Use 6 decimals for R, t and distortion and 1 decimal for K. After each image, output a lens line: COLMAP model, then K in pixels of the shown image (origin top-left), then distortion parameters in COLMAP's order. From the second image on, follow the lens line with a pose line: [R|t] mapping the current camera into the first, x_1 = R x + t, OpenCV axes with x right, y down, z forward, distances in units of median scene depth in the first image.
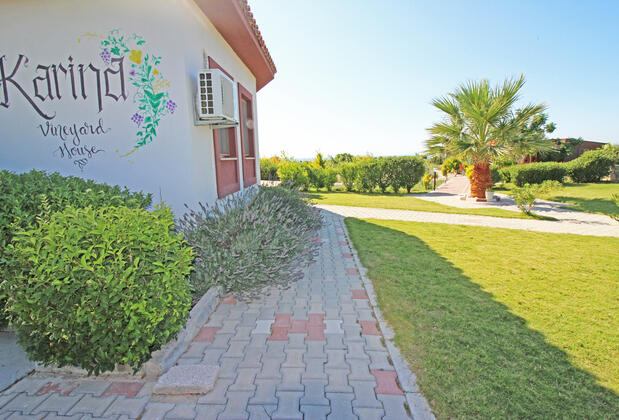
lens RADIAL K [[303.1, 0, 309.5], [0, 303.1, 210.0], [0, 0, 1]] dist [-0.000672, -0.011733]
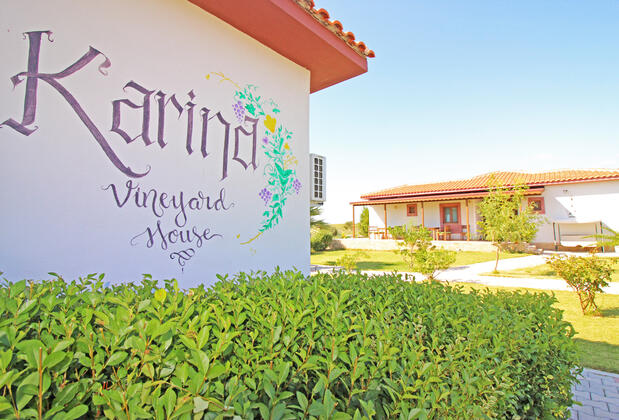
lens RADIAL K [[303.1, 0, 309.5], [0, 303.1, 210.0], [0, 0, 1]] dist [-0.000672, -0.011733]
pose [[0.611074, 0.062502, 0.789102, -1.118496], [0.132511, 0.974734, -0.179821, -0.109397], [-0.780404, 0.214448, 0.587352, 0.463712]]
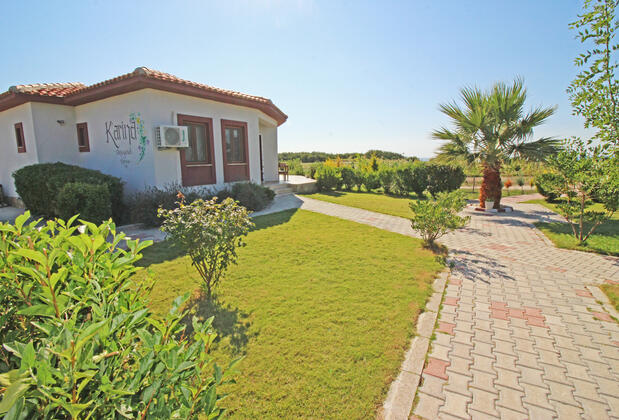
lens RADIAL K [[303.1, 0, 309.5], [0, 303.1, 210.0], [0, 0, 1]] dist [-0.000672, -0.011733]
pose [[0.873596, 0.083630, -0.479412, 1.677848], [-0.085110, 0.996196, 0.018690, 0.012707], [0.479152, 0.024475, 0.877391, -0.370179]]
